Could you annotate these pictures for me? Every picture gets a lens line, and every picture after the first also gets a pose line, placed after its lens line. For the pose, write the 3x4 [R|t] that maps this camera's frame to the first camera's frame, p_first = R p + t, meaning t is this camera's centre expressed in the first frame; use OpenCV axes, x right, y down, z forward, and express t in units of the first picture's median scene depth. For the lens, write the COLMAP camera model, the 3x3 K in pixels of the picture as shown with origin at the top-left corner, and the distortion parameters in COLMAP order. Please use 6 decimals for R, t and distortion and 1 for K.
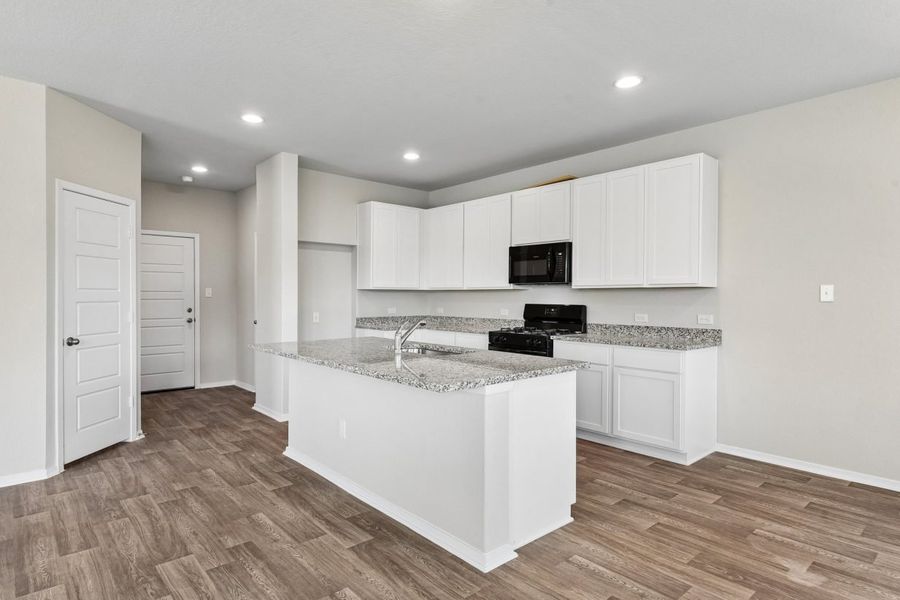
lens RADIAL K [[498.6, 0, 448.3], [0, 498.6, 300.4], [0, 0, 1]] dist [-0.002574, -0.003361]
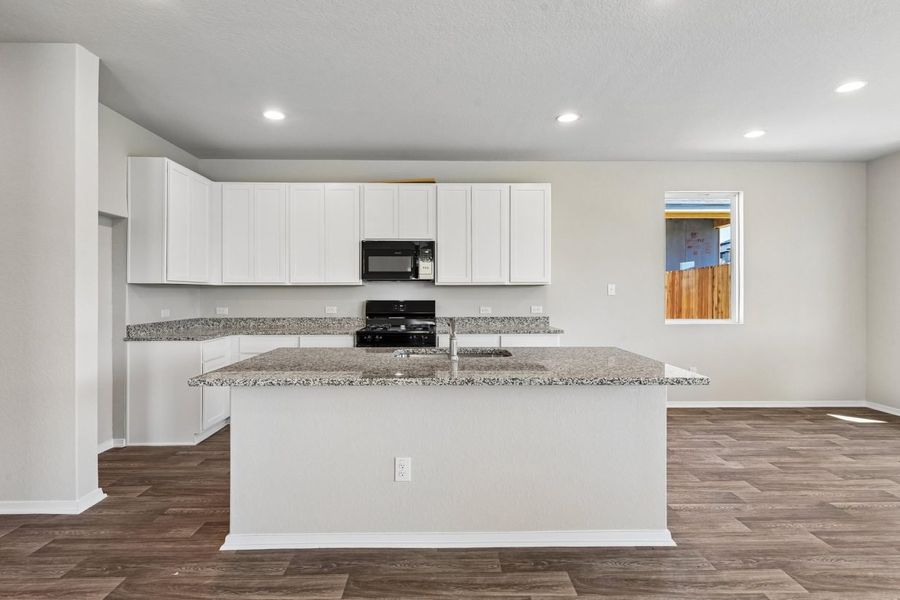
lens RADIAL K [[454.0, 0, 448.6], [0, 454.0, 297.9], [0, 0, 1]] dist [0.005831, -0.001610]
pose [[0.648908, -0.012484, 0.760764, -0.473343], [0.010541, 0.999917, 0.007418, -0.003640], [-0.760794, 0.003206, 0.648986, 0.346389]]
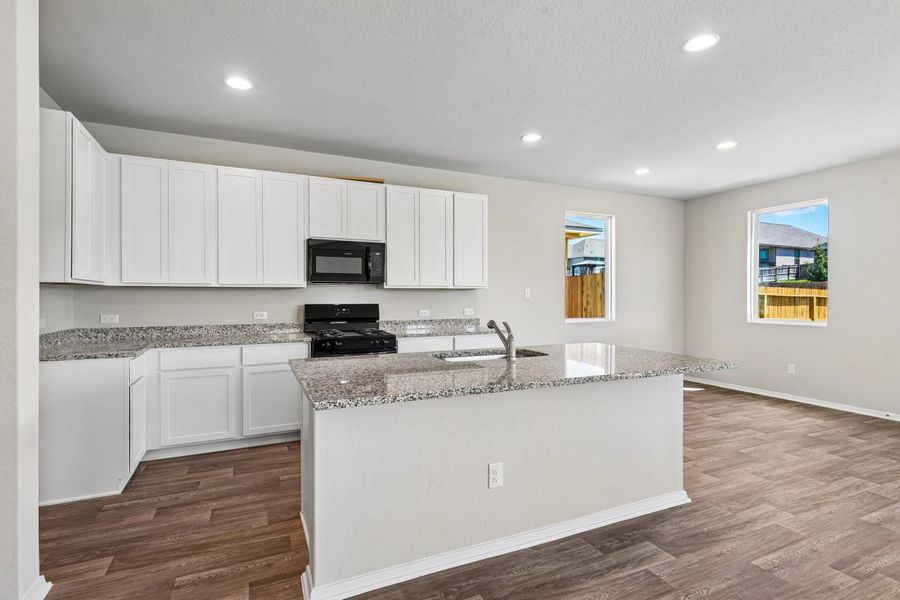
lens RADIAL K [[434.6, 0, 445.5], [0, 434.6, 301.4], [0, 0, 1]] dist [0.002838, 0.000132]
pose [[0.297637, -0.012697, 0.954595, -0.582350], [0.011008, 0.999891, 0.009867, -0.003906], [-0.954616, 0.007571, 0.297745, 0.605633]]
